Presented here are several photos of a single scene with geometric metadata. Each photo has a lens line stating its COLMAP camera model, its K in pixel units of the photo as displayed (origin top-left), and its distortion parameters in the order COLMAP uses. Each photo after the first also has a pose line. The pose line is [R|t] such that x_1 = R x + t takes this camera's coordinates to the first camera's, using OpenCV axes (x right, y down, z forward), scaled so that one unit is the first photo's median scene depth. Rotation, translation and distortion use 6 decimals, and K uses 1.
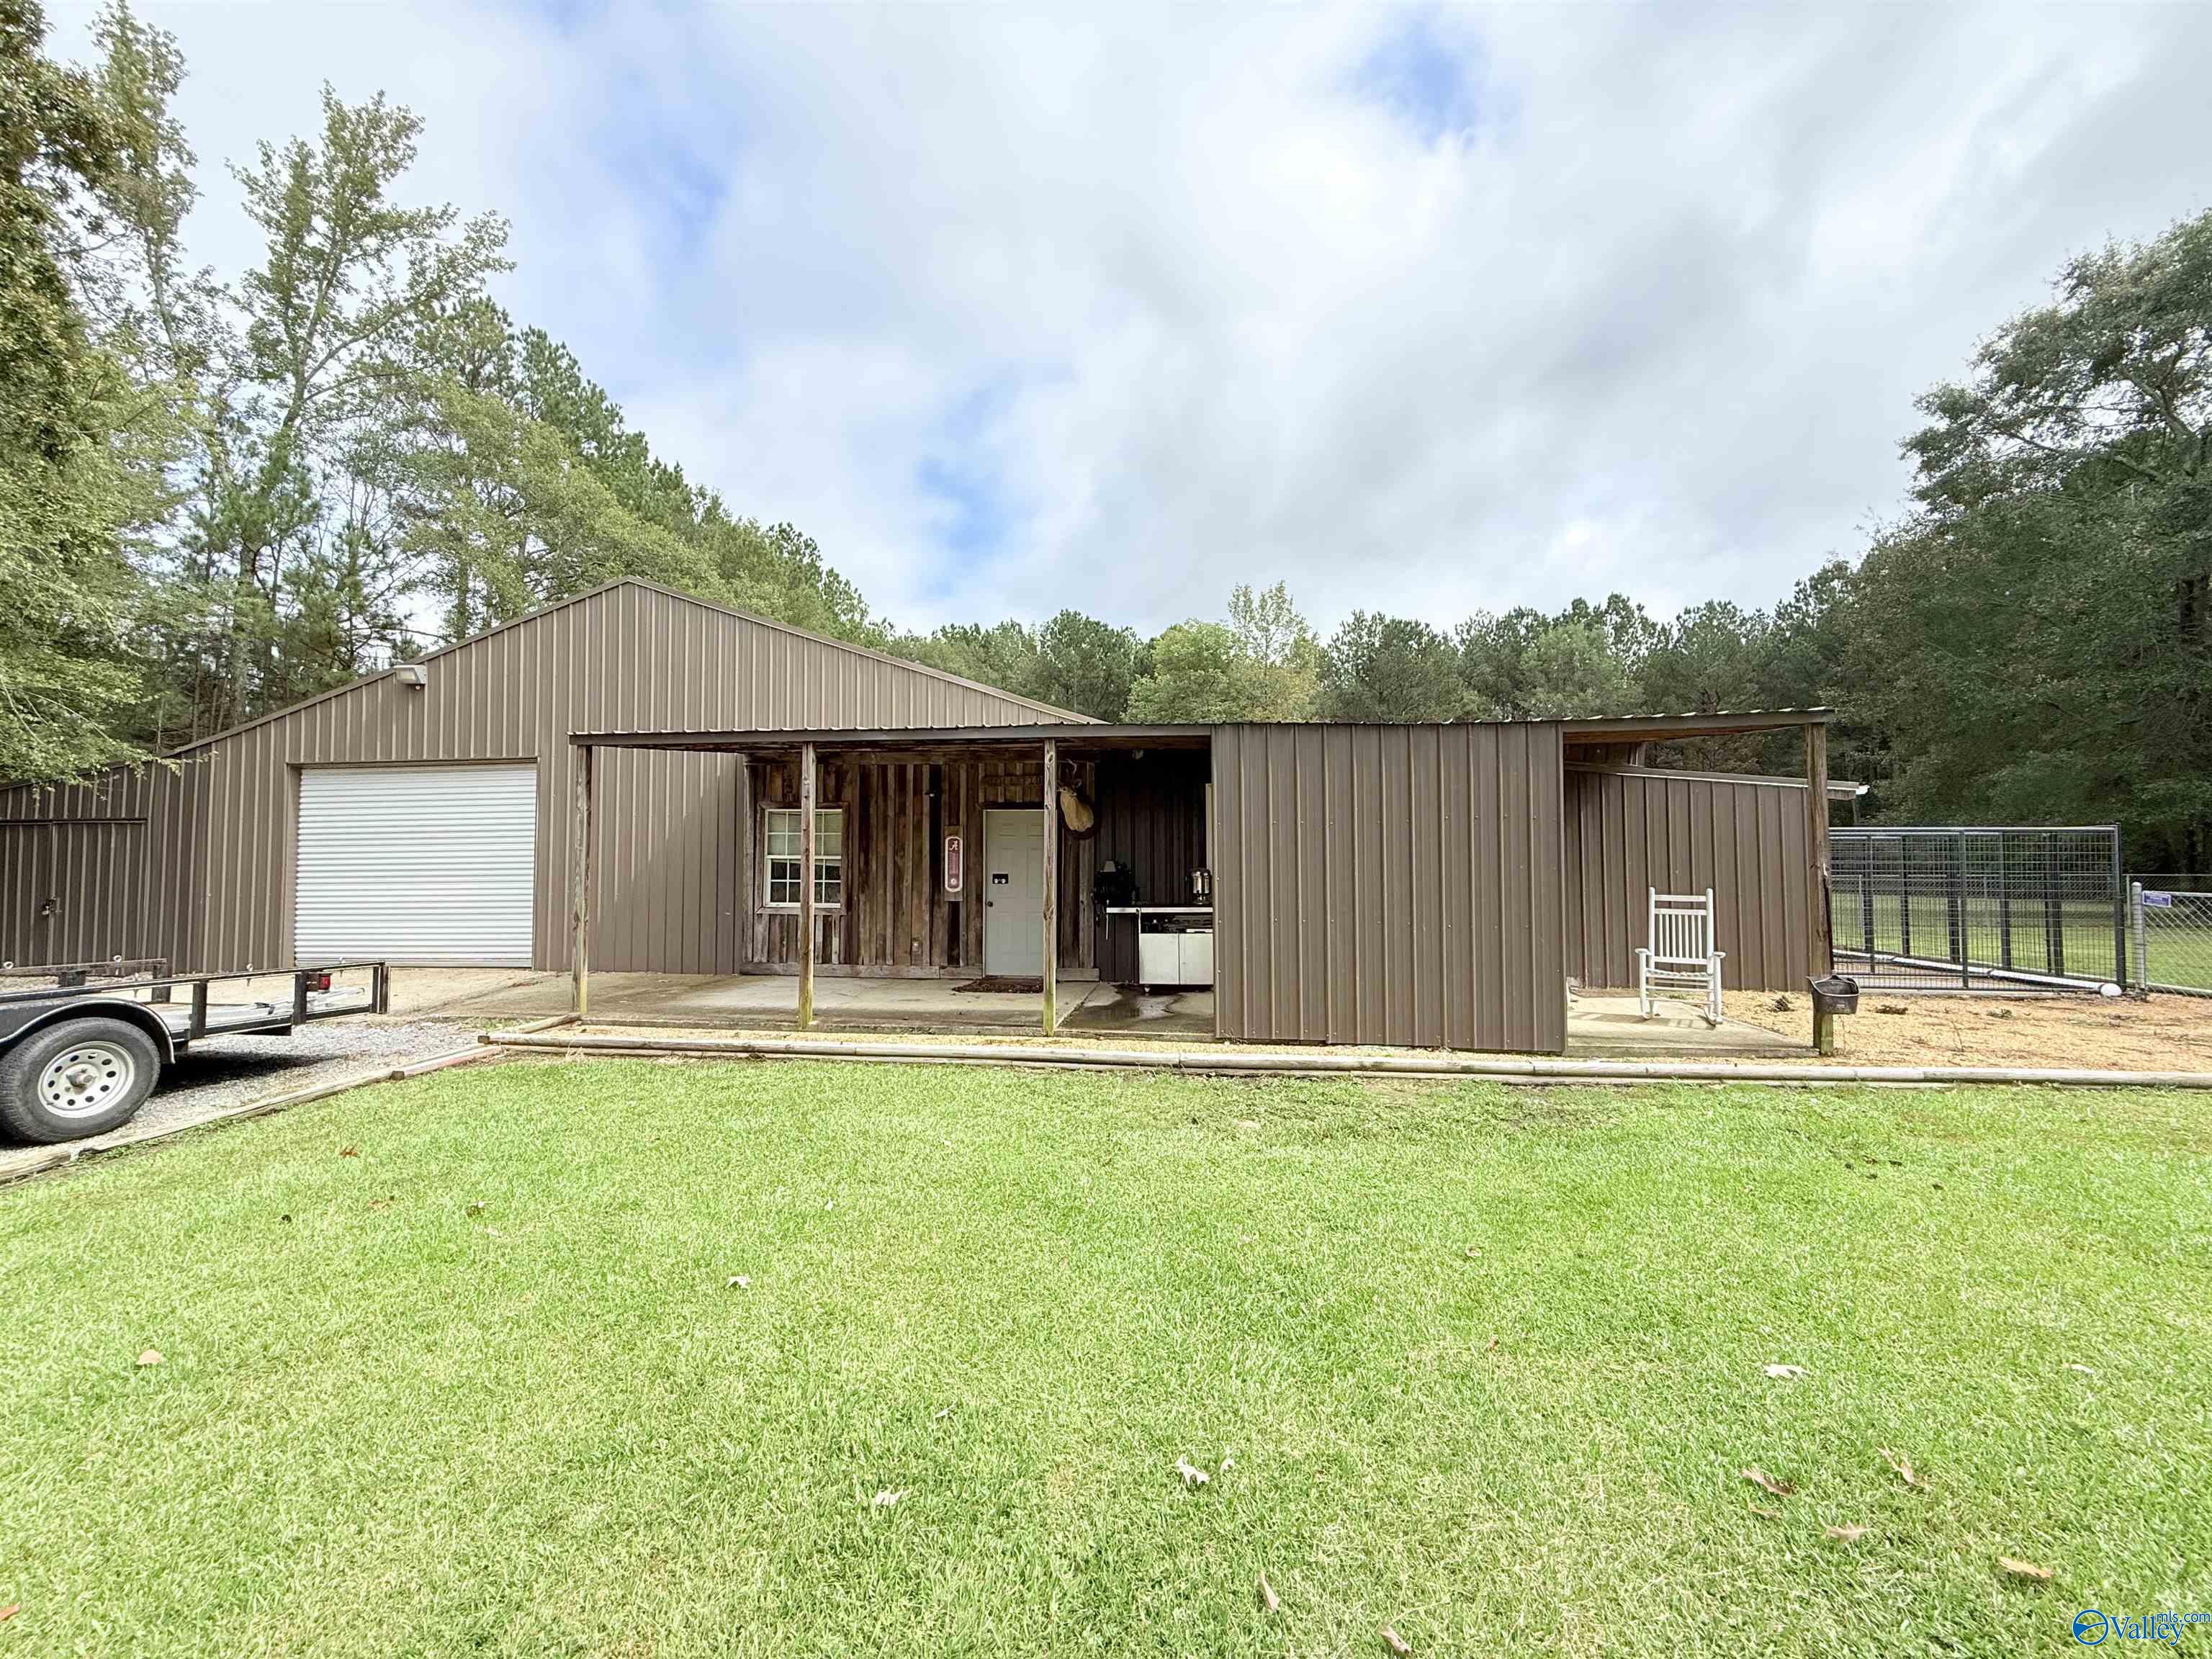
lens RADIAL K [[895.5, 0, 1106.0], [0, 895.5, 829.5], [0, 0, 1]] dist [-0.008160, 0.003478]
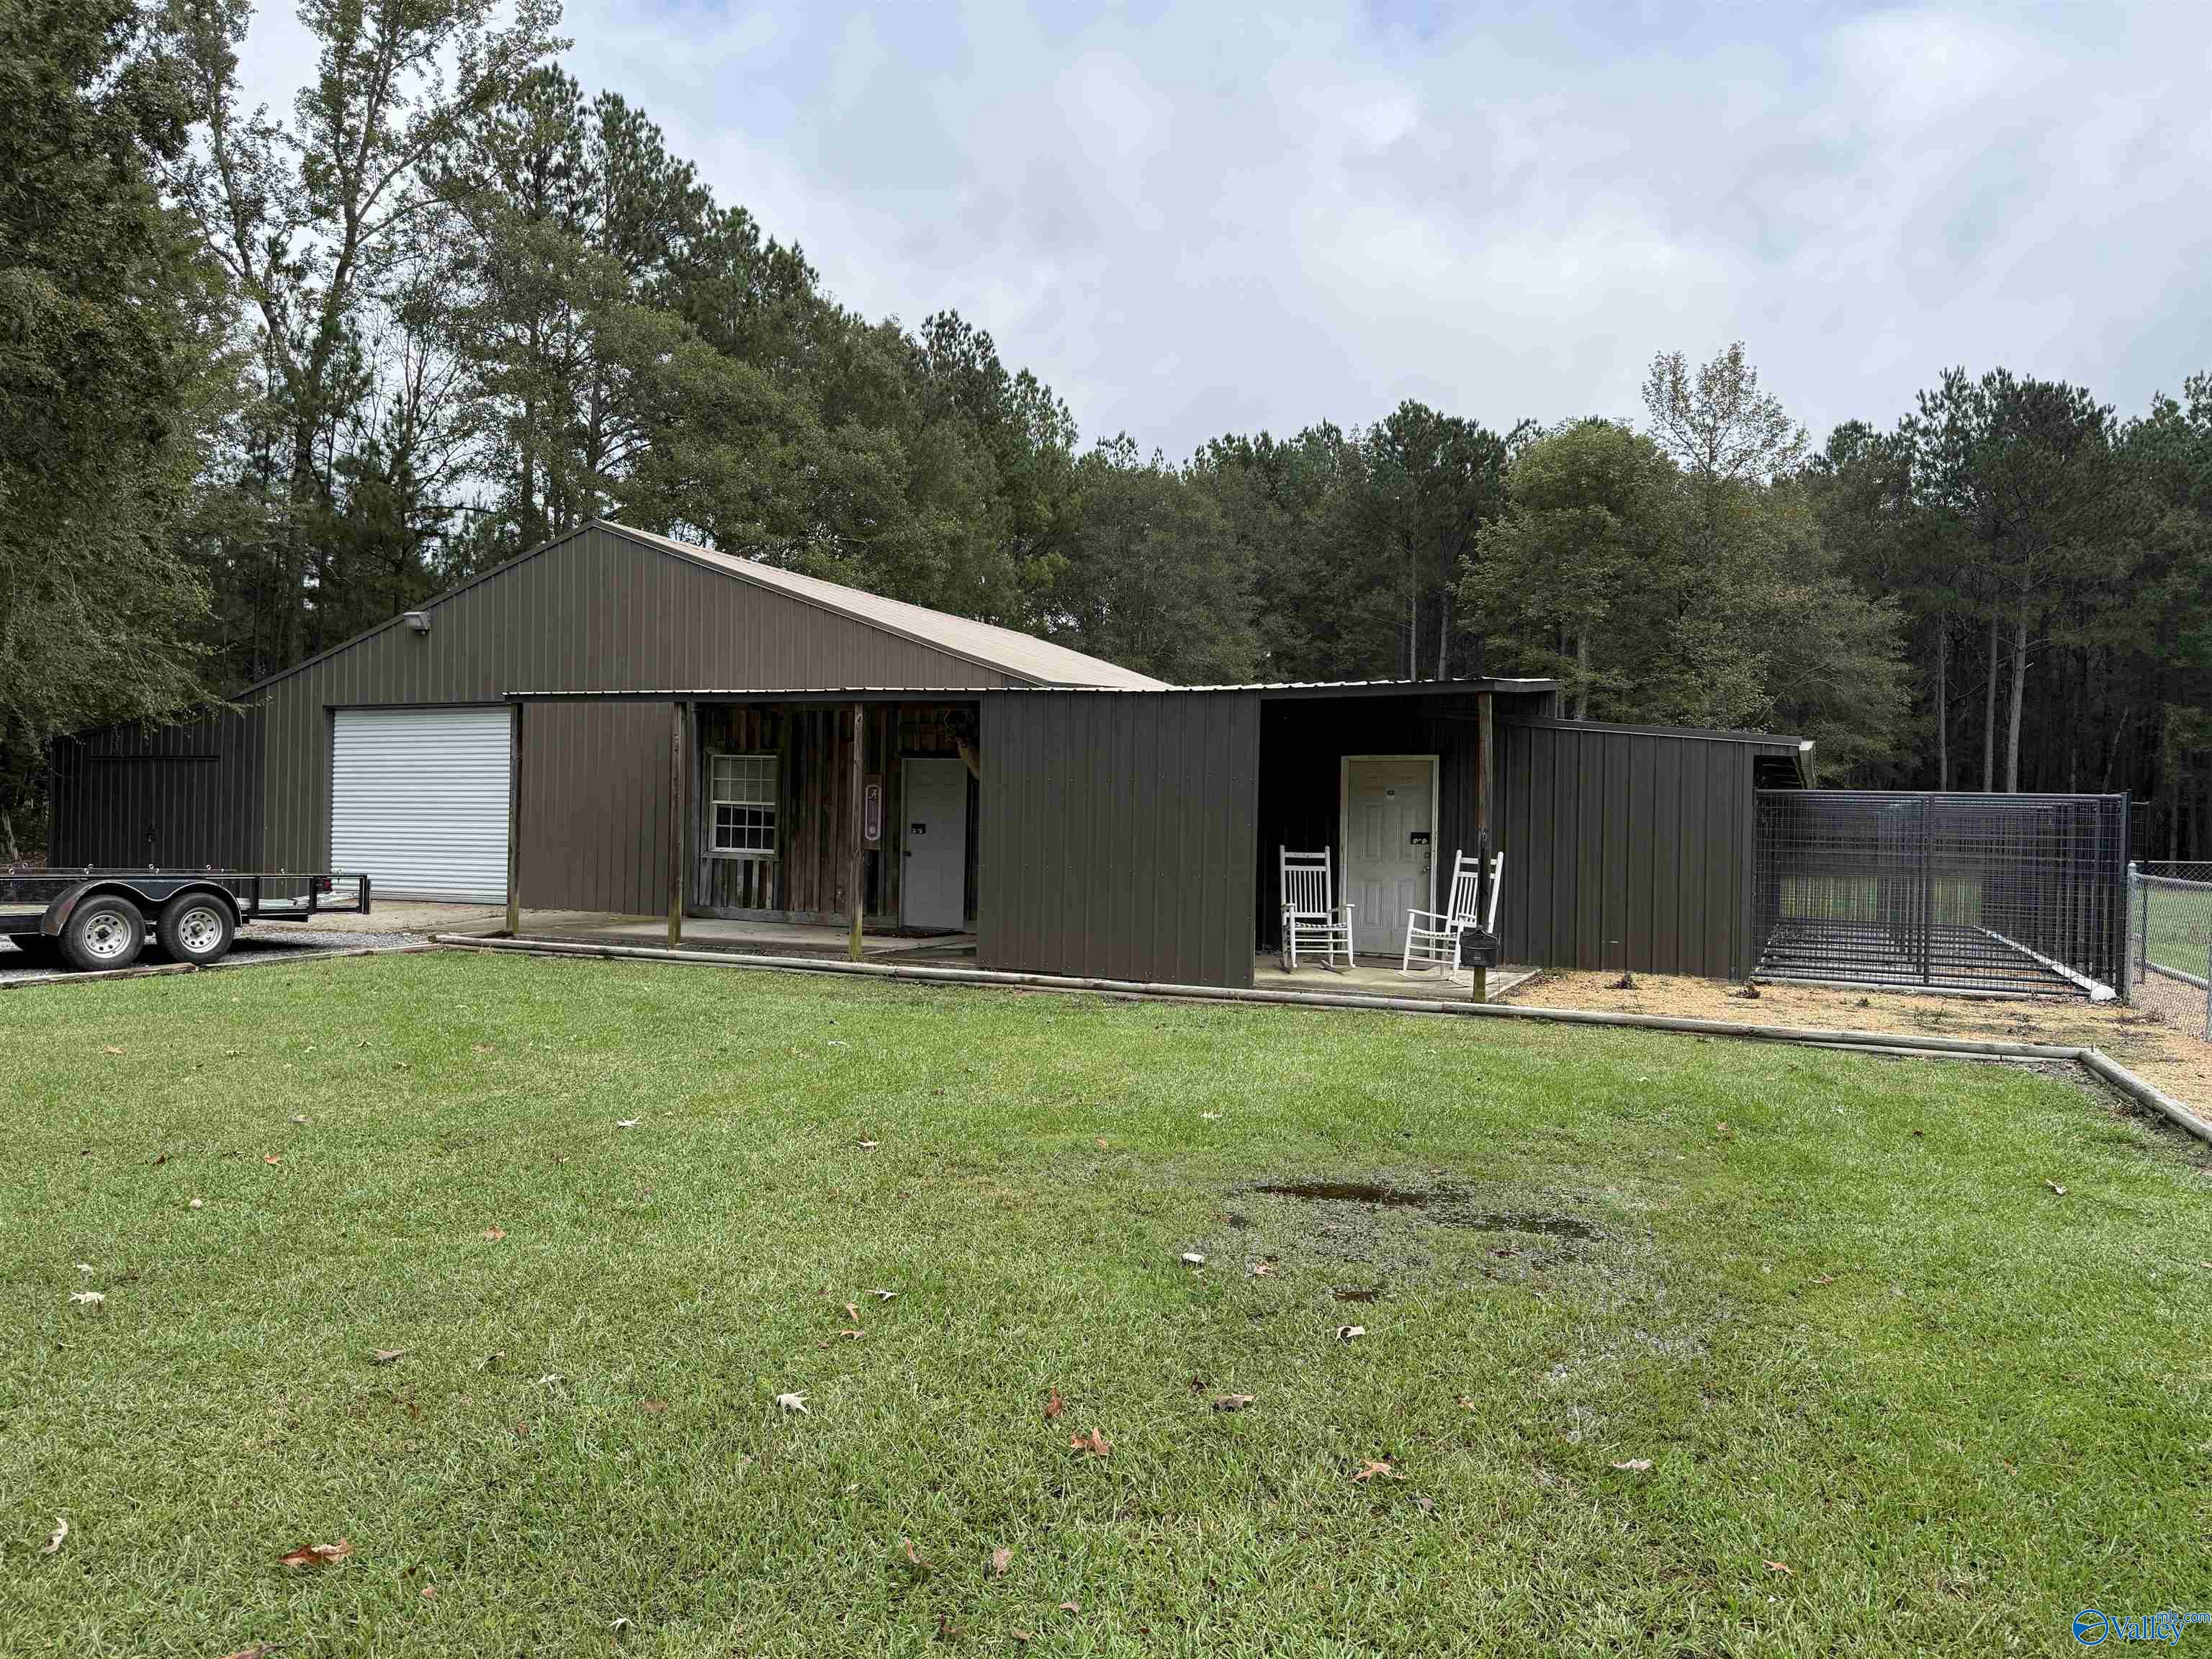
lens RADIAL K [[1538.0, 0, 1106.0], [0, 1538.0, 829.5], [0, 0, 1]] dist [0.048950, -0.065334]
pose [[0.955258, 0.024005, -0.294798, 0.216140], [-0.010360, 0.998805, 0.047763, -0.009957], [0.295592, -0.042572, 0.954365, -0.205595]]
